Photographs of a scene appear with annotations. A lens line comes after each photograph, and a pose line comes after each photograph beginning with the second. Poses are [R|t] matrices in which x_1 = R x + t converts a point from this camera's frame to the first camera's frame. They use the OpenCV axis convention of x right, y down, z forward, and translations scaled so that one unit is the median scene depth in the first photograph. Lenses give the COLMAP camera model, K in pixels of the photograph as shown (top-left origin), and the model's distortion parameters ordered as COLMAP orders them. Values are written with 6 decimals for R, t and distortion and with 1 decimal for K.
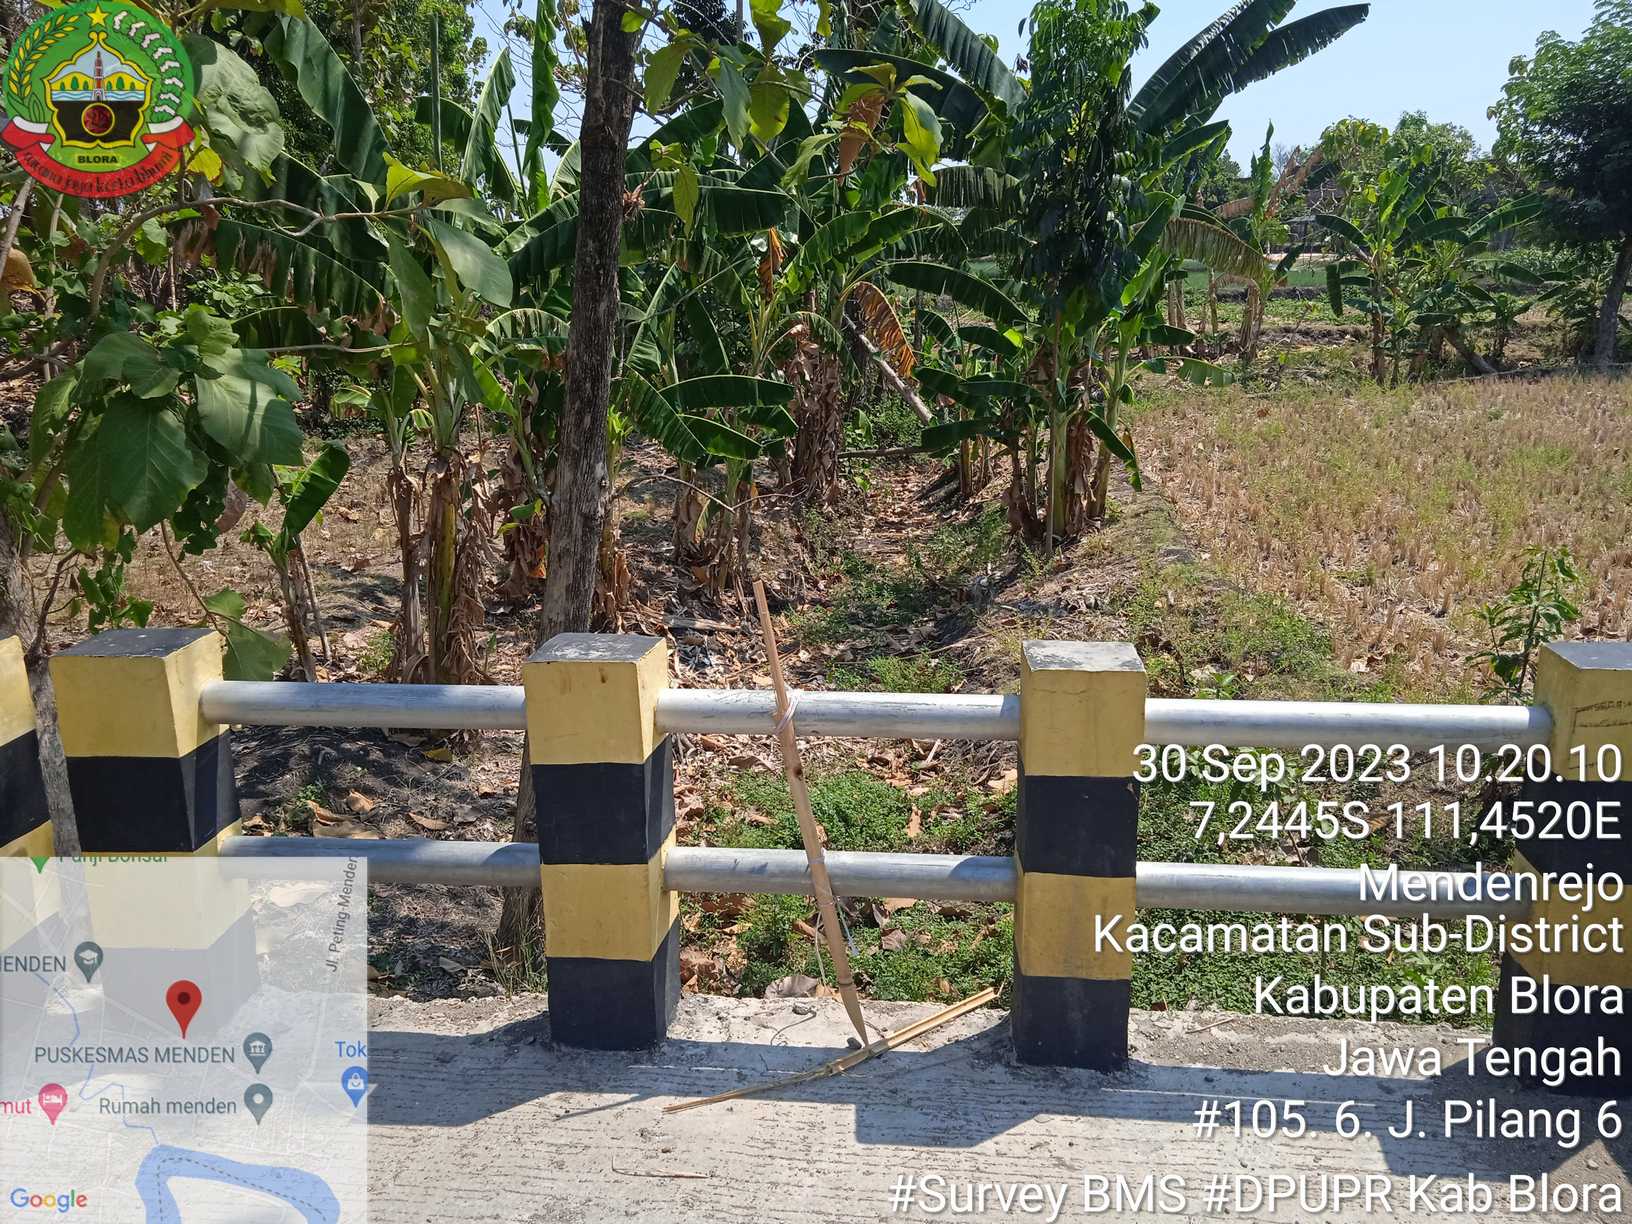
lens RADIAL K [[1371.4, 0, 821.1], [0, 1371.4, 603.5], [0, 0, 1]] dist [0.056863, -0.054530]
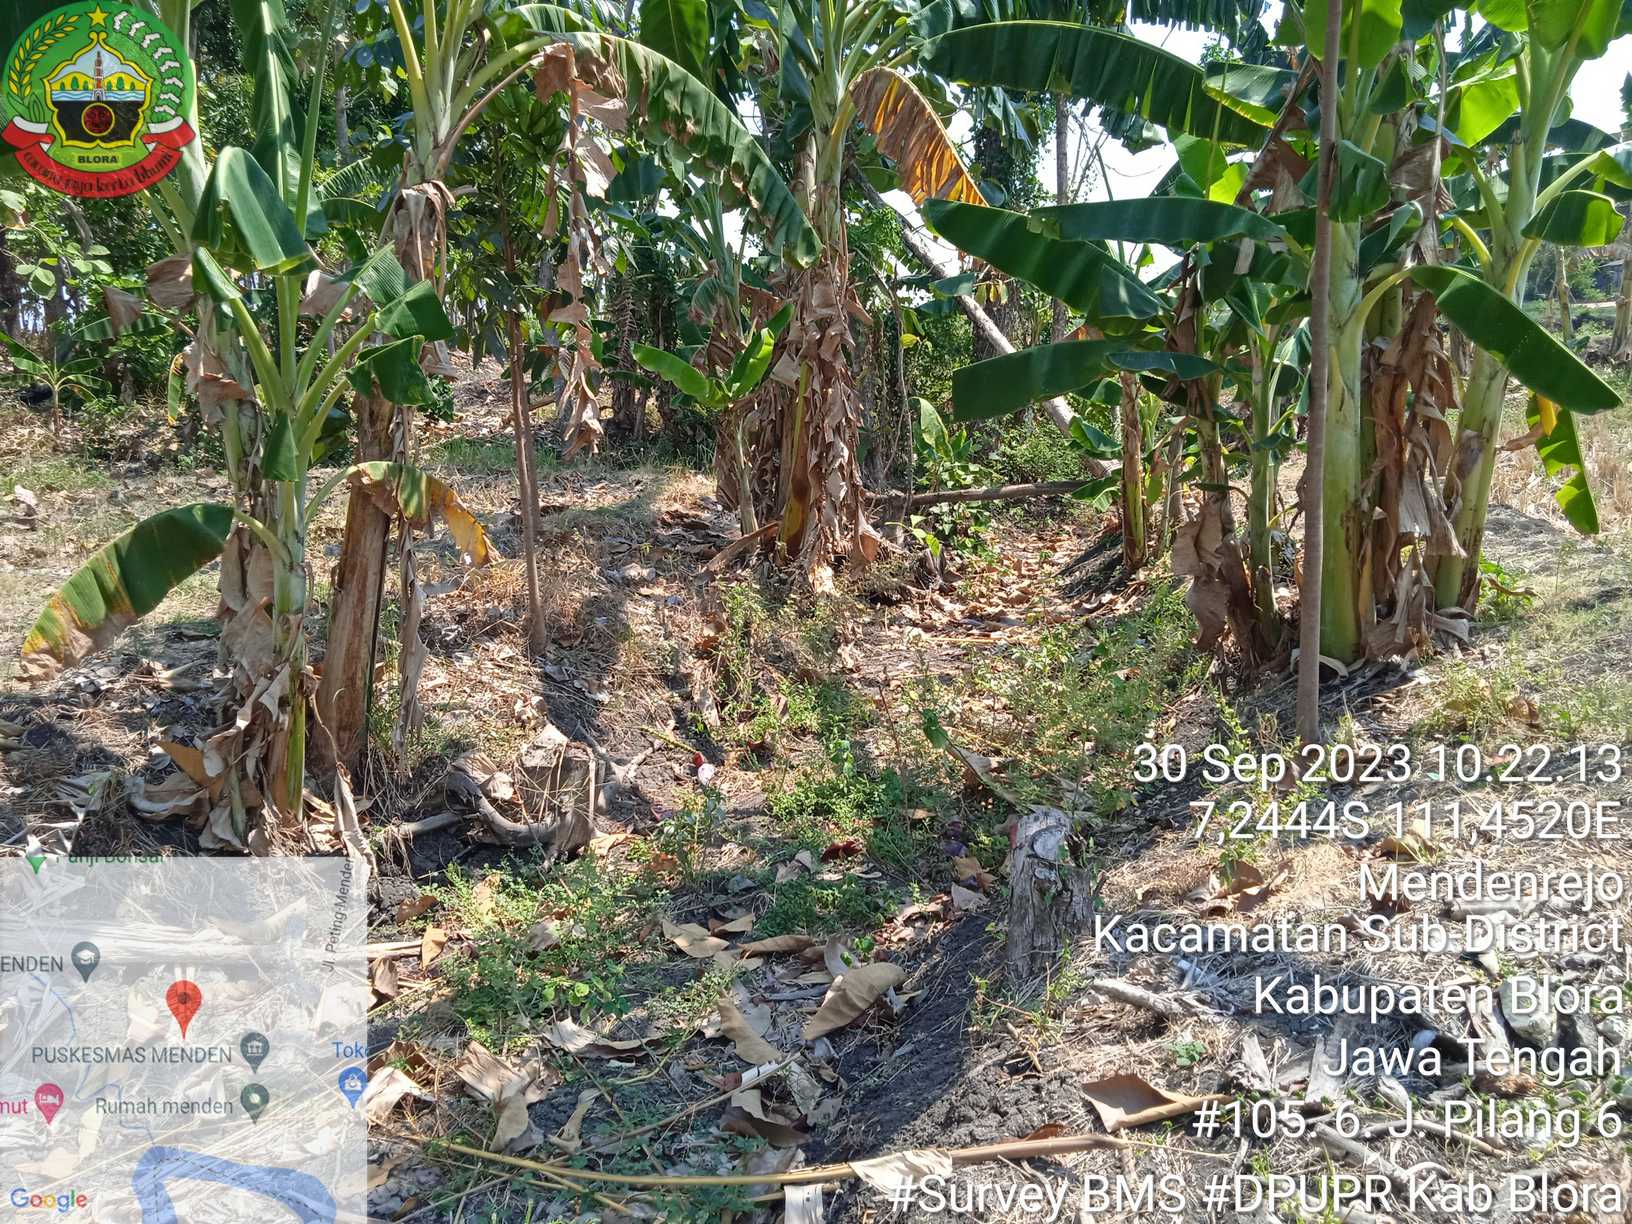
lens RADIAL K [[1371.4, 0, 811.5], [0, 1371.4, 611.9], [0, 0, 1]] dist [0.056863, -0.054530]
pose [[0.984394, 0.013203, -0.175480, 0.115302], [-0.023963, 0.997950, -0.059335, -0.041598], [0.174337, 0.062614, 0.982693, 0.705249]]
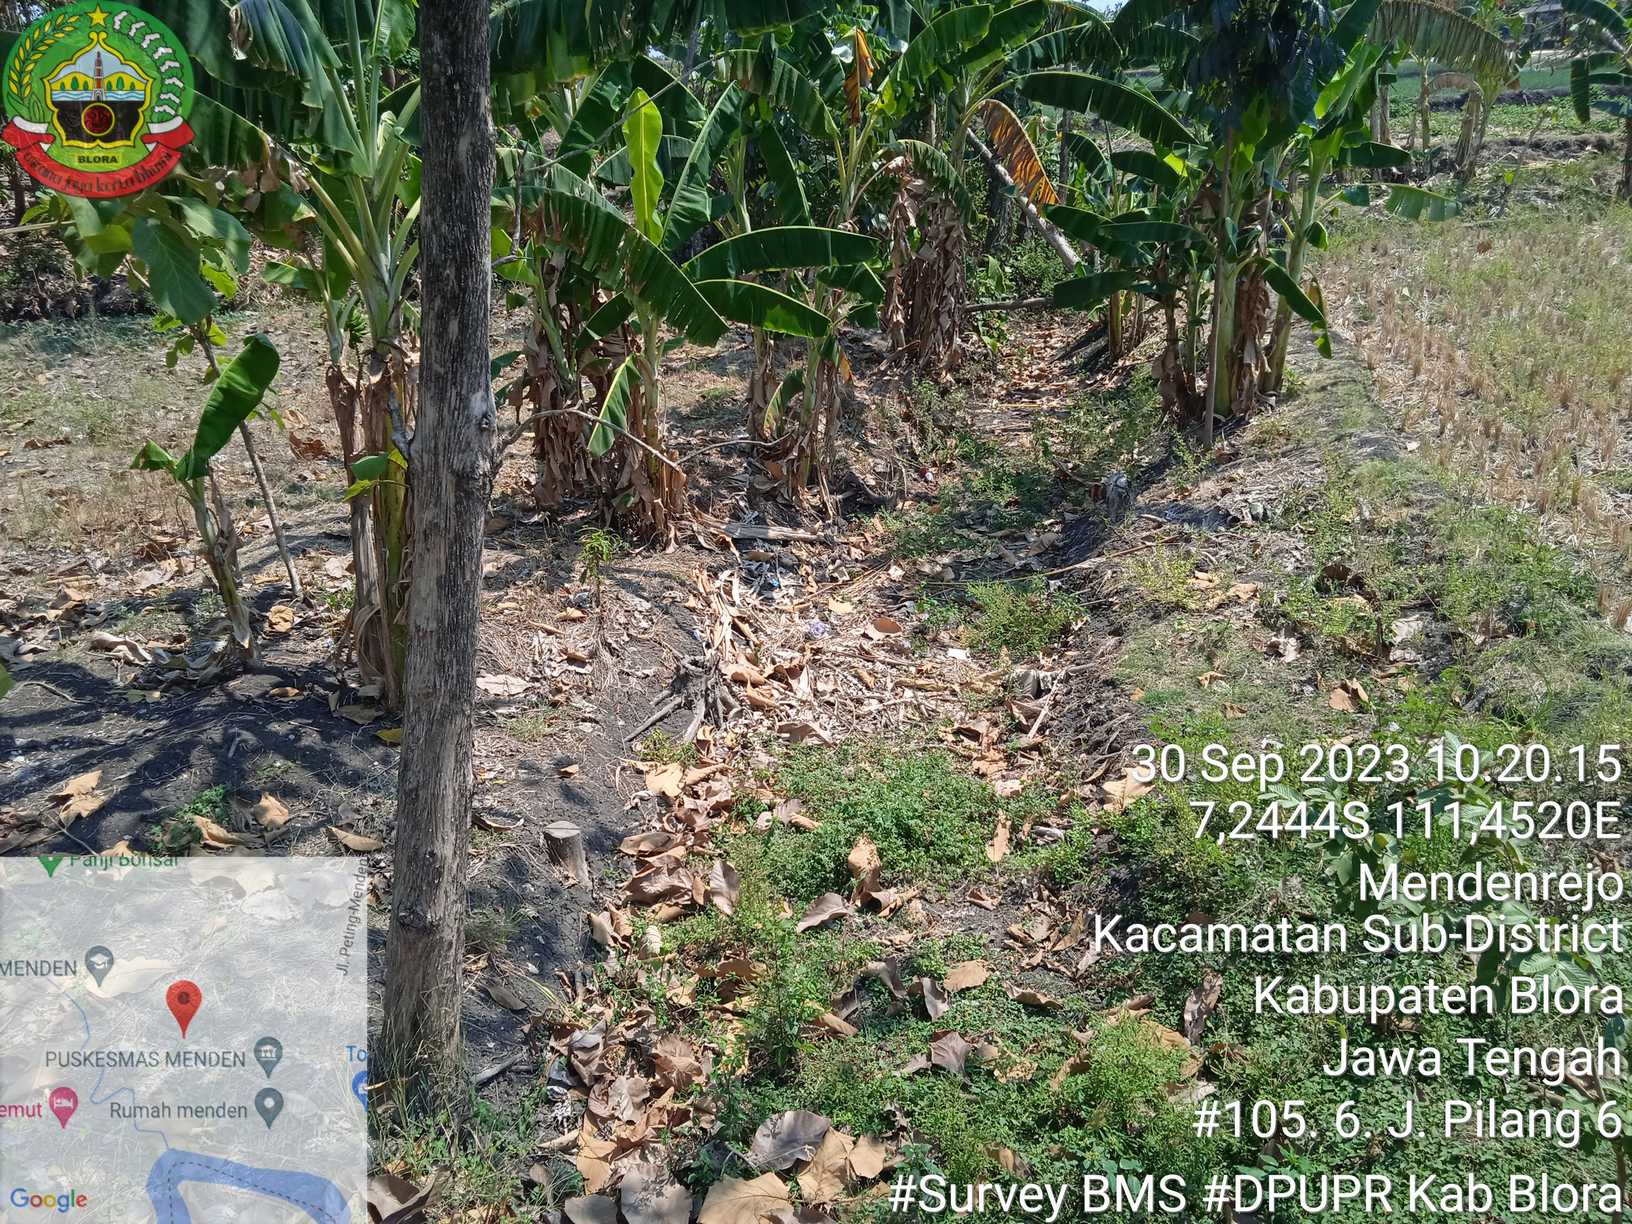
lens RADIAL K [[1371.4, 0, 808.2], [0, 1371.4, 612.3], [0, 0, 1]] dist [0.056863, -0.054530]
pose [[0.992307, 0.012182, -0.123199, 0.035444], [0.002700, 0.992780, 0.119915, -0.035473], [0.123770, -0.119325, 0.985110, 0.167498]]
